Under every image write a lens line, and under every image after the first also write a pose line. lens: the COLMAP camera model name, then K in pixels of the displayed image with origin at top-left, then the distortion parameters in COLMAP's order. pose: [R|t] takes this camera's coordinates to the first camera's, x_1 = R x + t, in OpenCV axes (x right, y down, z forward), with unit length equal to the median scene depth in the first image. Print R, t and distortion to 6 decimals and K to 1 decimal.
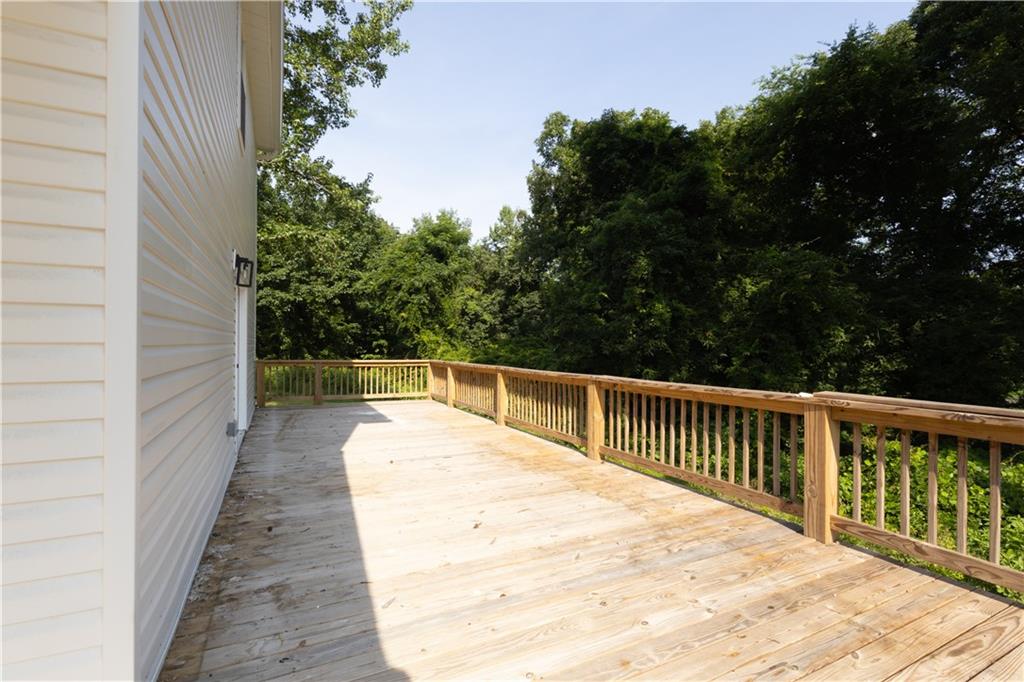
lens RADIAL K [[472.7, 0, 514.1], [0, 472.7, 343.2], [0, 0, 1]] dist [0.005269, -0.000503]
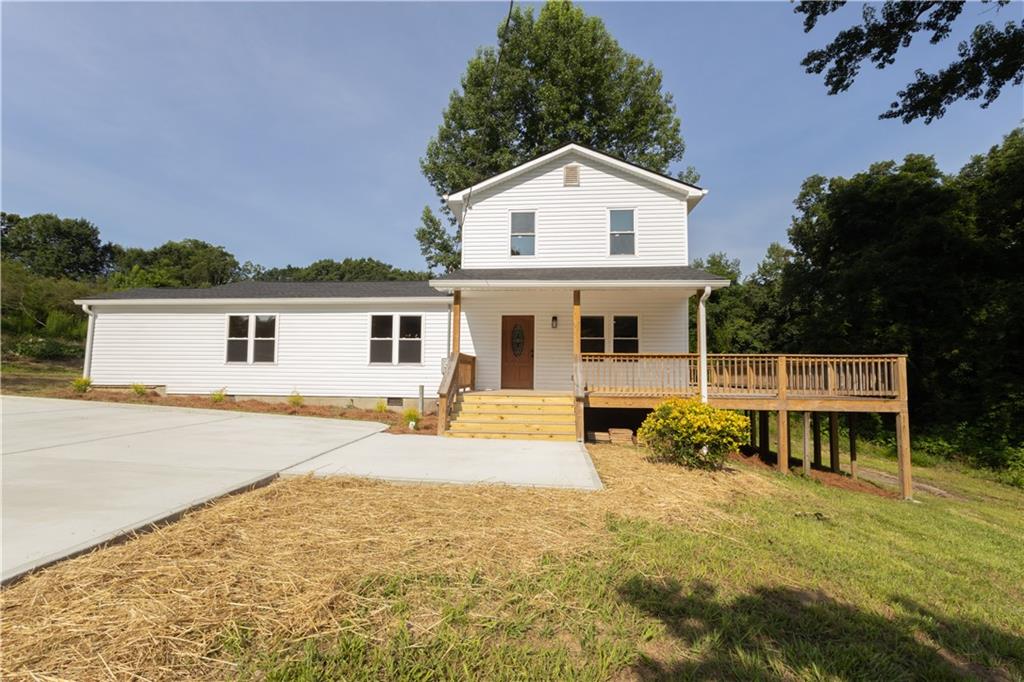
lens RADIAL K [[472.7, 0, 510.2], [0, 472.7, 341.3], [0, 0, 1]] dist [0.005269, -0.000503]
pose [[0.852014, -0.029782, -0.522671, 0.044990], [-0.006852, 0.997661, -0.068017, 0.026565], [0.523474, 0.061533, 0.849817, -0.388989]]
